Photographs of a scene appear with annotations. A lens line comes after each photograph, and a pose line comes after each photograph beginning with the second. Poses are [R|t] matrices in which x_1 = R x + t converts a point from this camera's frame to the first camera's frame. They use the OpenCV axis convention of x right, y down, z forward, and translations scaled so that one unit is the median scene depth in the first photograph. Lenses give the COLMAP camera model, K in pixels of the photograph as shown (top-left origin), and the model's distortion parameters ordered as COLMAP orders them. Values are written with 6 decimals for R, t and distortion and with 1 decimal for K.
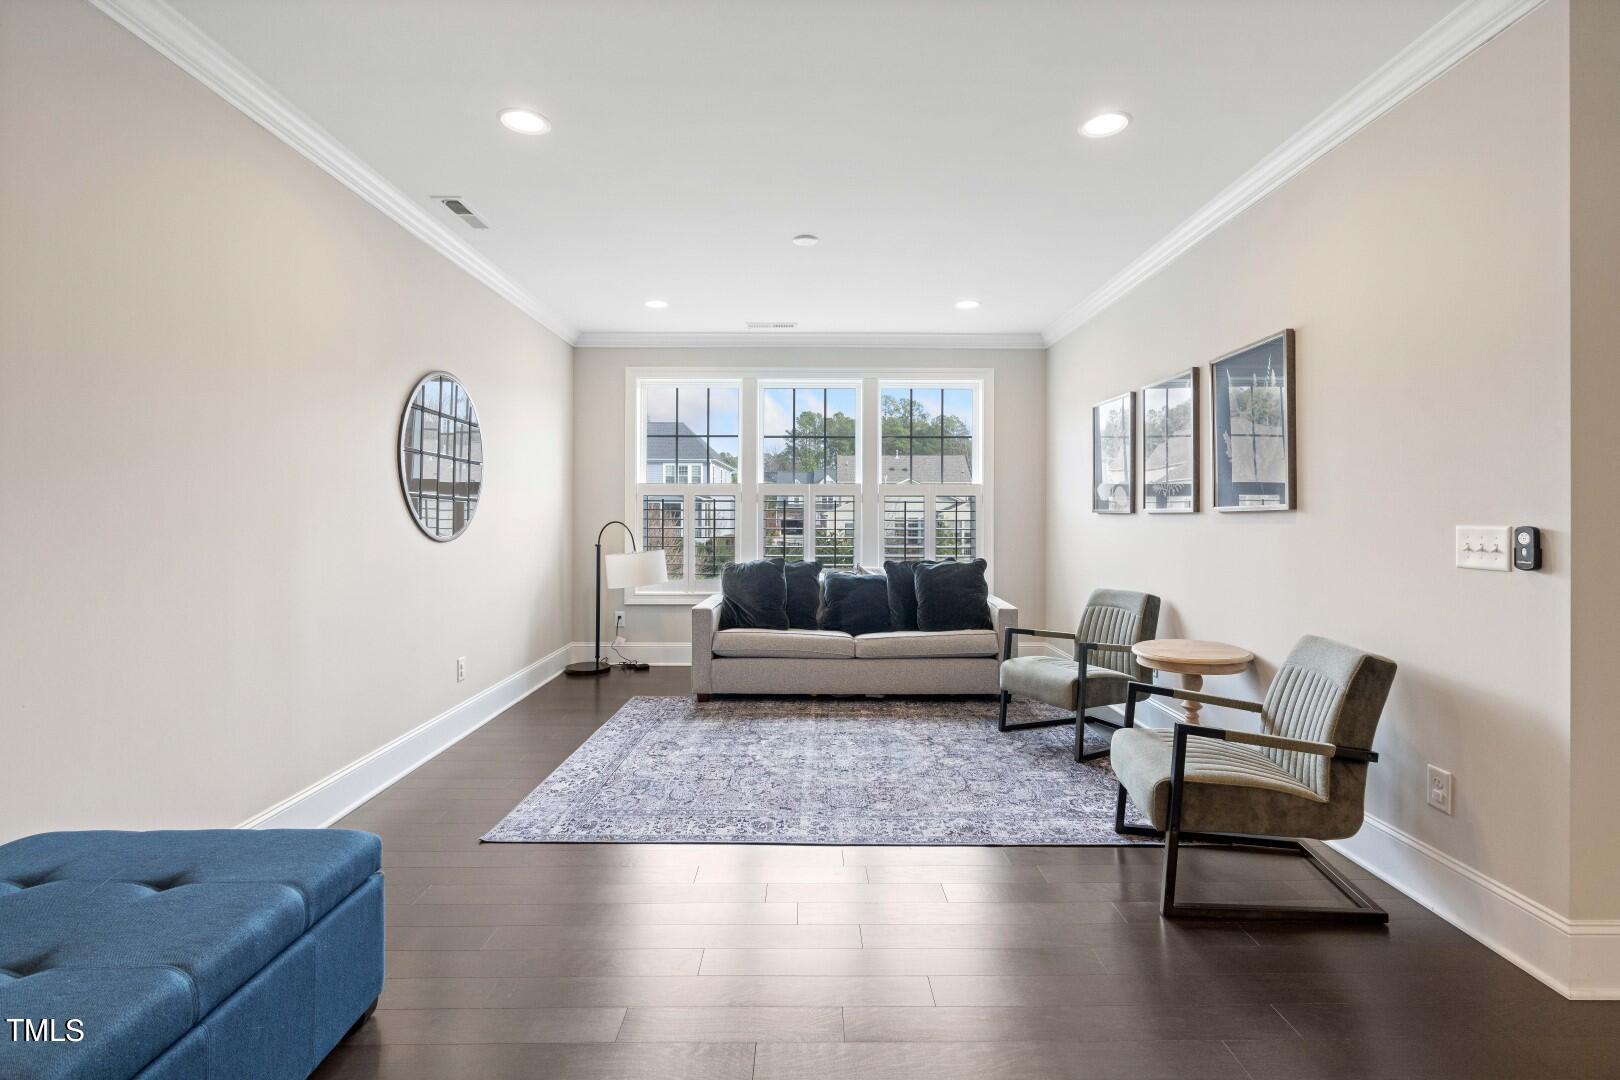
lens RADIAL K [[736.2, 0, 809.0], [0, 736.2, 516.2], [0, 0, 1]] dist [-0.004583, 0.001857]
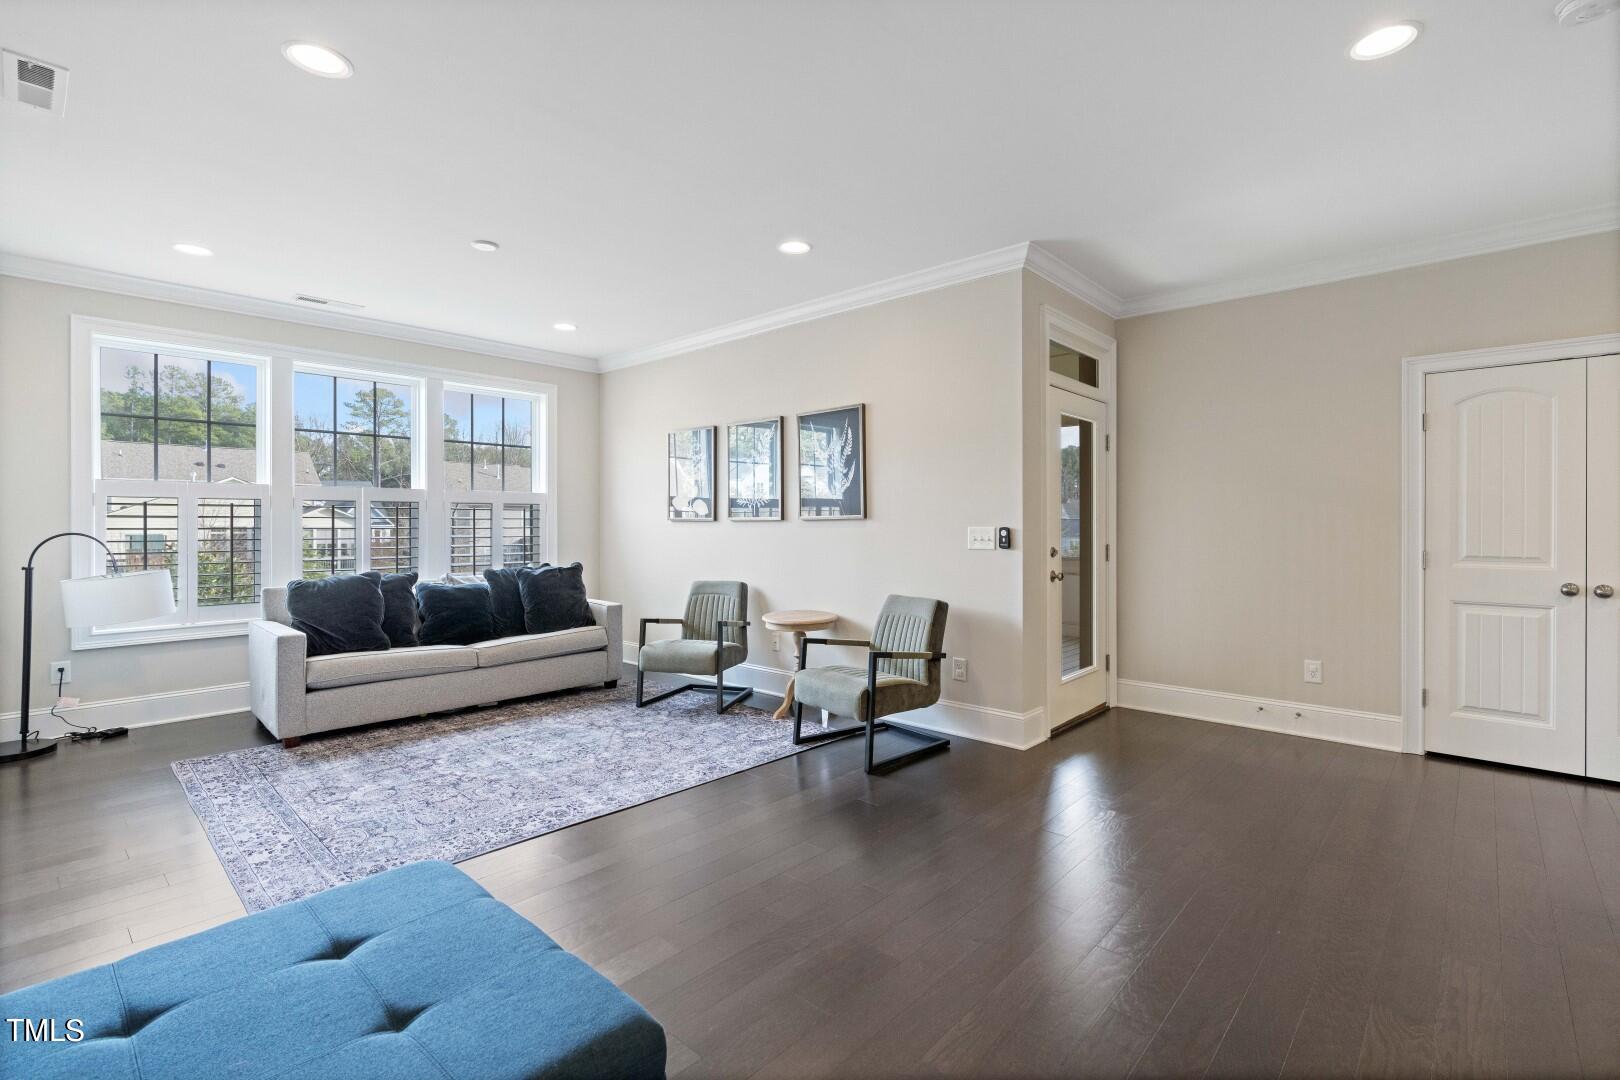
lens RADIAL K [[736.2, 0, 812.2], [0, 736.2, 528.7], [0, 0, 1]] dist [-0.004583, 0.001857]
pose [[0.682891, -0.009025, 0.730464, -0.457282], [0.003887, 0.999954, 0.008721, -0.000823], [-0.730510, -0.003116, 0.682895, 0.000818]]
